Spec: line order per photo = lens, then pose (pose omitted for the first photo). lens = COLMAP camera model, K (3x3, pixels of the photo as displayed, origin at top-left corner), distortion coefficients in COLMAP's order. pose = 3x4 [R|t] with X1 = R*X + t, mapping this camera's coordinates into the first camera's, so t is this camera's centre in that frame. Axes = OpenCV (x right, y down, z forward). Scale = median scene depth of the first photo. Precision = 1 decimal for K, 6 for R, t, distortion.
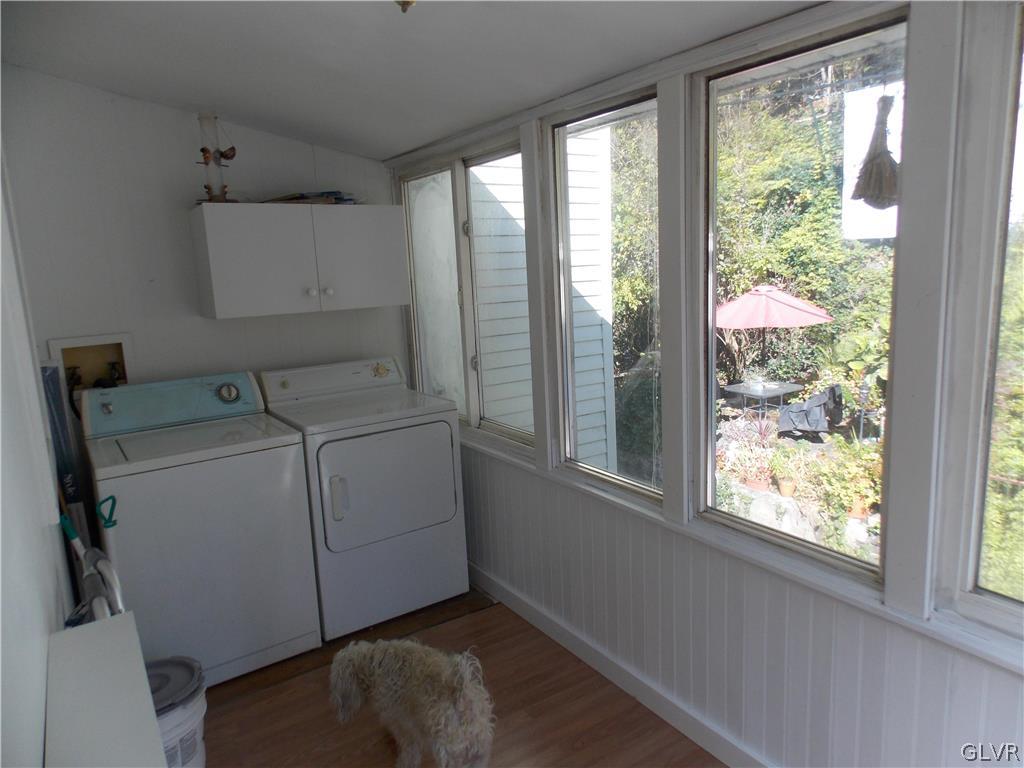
lens RADIAL K [[672.0, 0, 512.5], [0, 672.0, 366.1], [0, 0, 1]] dist [-0.000187, 0.000511]
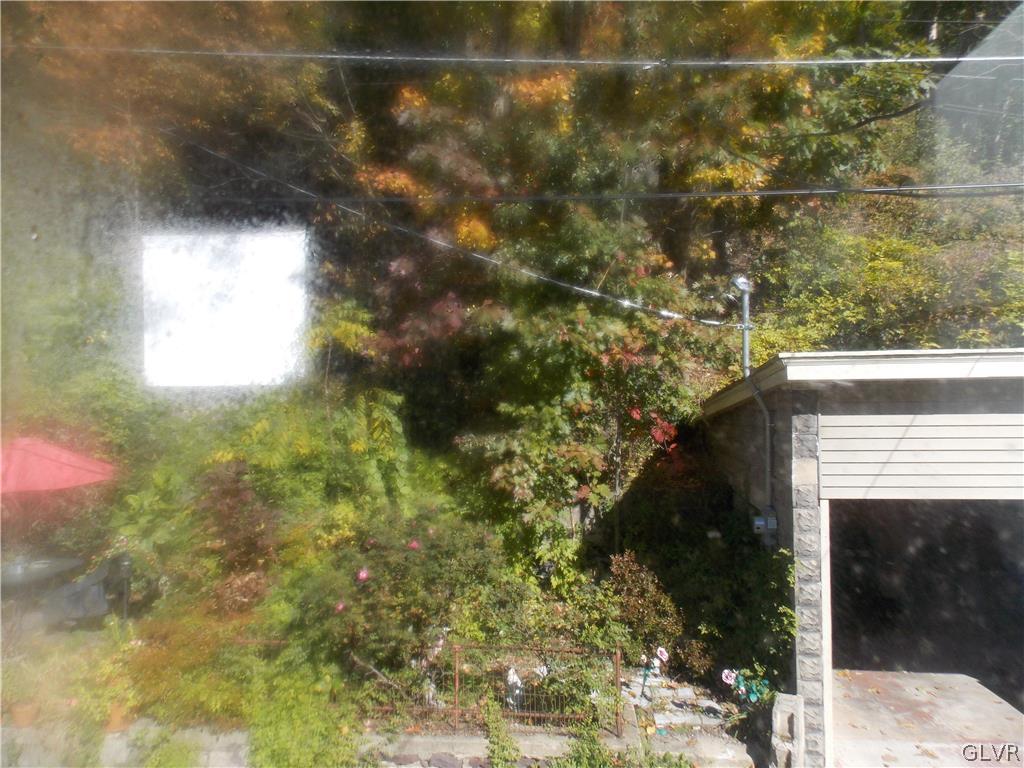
lens RADIAL K [[672.0, 0, 512.5], [0, 672.0, 366.1], [0, 0, 1]] dist [-0.000187, 0.000511]
pose [[0.630497, 0.069681, 0.773058, 0.124289], [0.104469, 0.979282, -0.173473, -0.005204], [-0.769129, 0.190135, 0.610155, 0.063103]]
